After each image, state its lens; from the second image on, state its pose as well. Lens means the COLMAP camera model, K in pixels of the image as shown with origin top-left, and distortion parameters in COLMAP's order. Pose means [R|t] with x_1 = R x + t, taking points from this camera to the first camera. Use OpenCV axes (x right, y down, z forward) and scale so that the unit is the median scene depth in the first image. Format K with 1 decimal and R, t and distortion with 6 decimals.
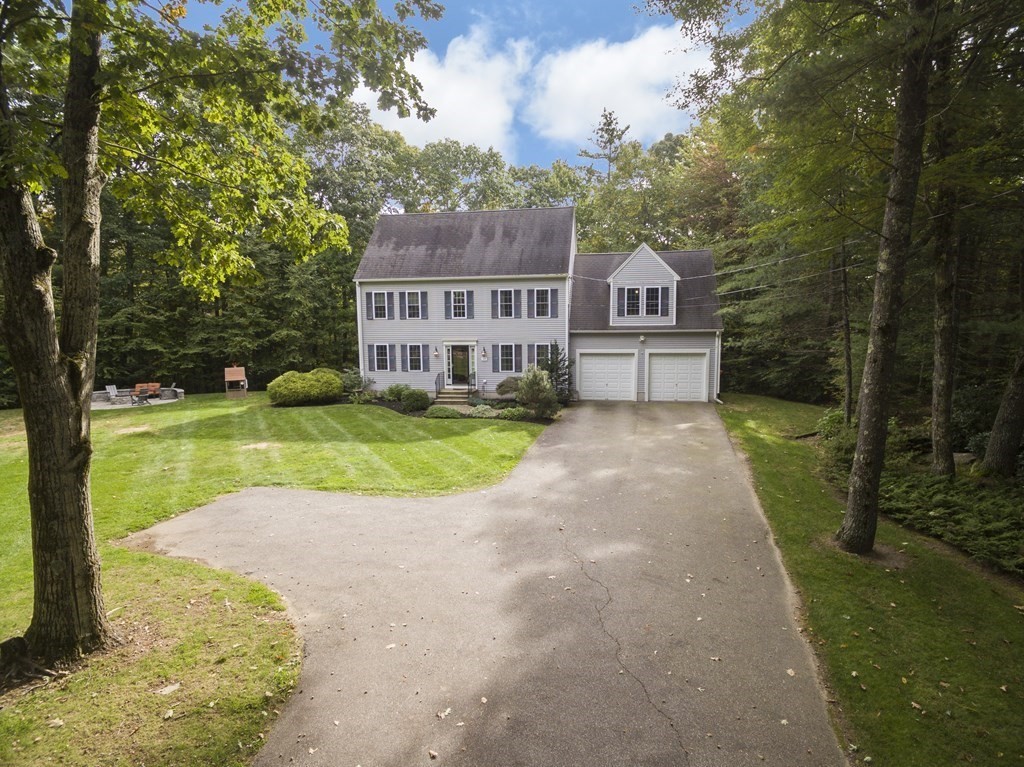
lens RADIAL K [[571.4, 0, 512.0], [0, 571.4, 383.5], [0, 0, 1]] dist [0.007294, 0.002879]
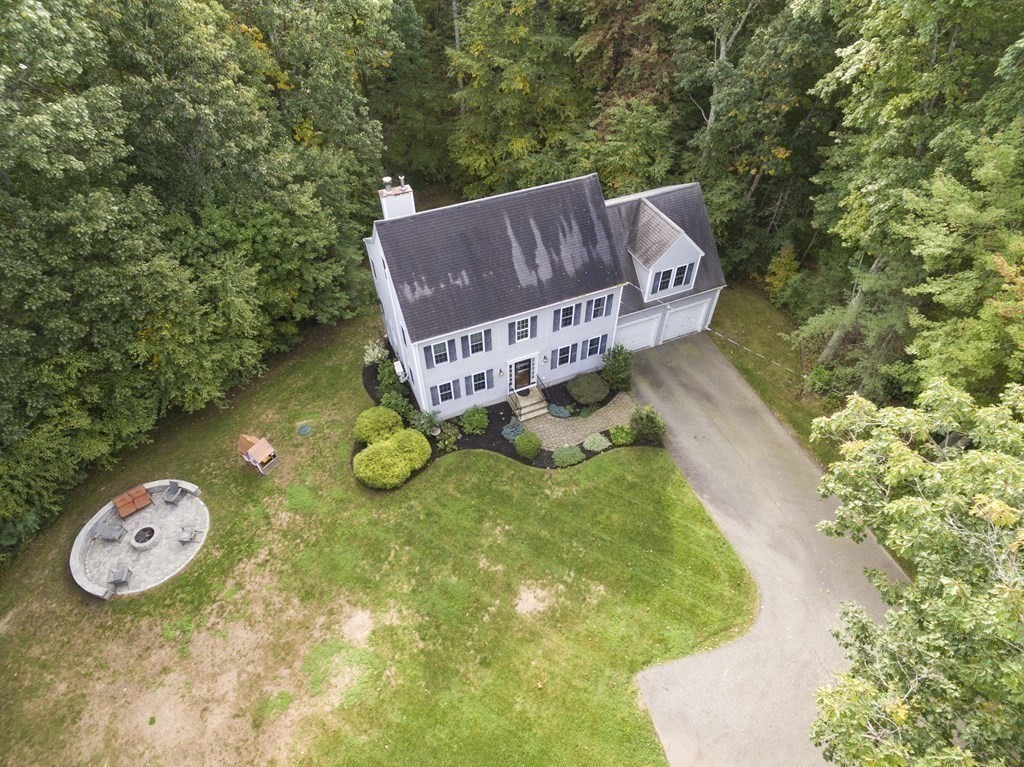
lens RADIAL K [[571.4, 0, 512.0], [0, 571.4, 383.5], [0, 0, 1]] dist [0.007294, 0.002879]
pose [[0.838397, -0.393772, 0.376875, -0.511408], [0.068739, 0.762302, 0.643561, -0.697244], [-0.540708, -0.513654, 0.666179, 0.316089]]
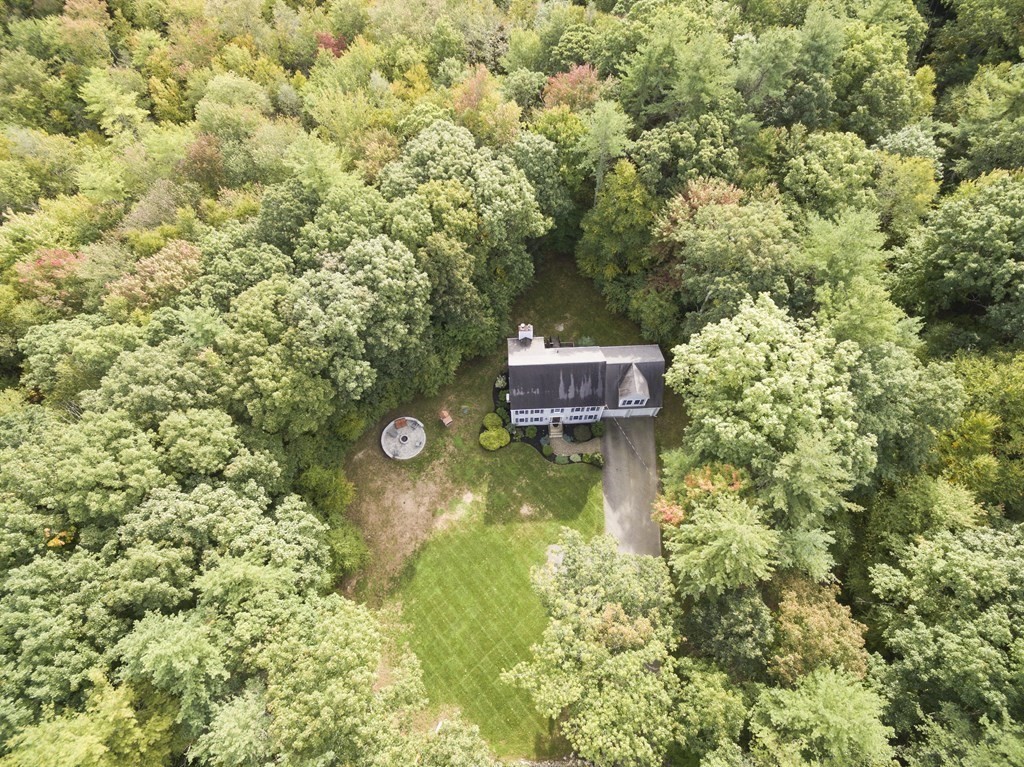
lens RADIAL K [[571.4, 0, 512.0], [0, 571.4, 383.5], [0, 0, 1]] dist [0.007294, 0.002879]
pose [[0.977332, -0.195015, 0.082406, -0.448416], [0.033844, 0.528149, 0.848477, -2.203963], [-0.208988, -0.826455, 0.522777, -0.099337]]
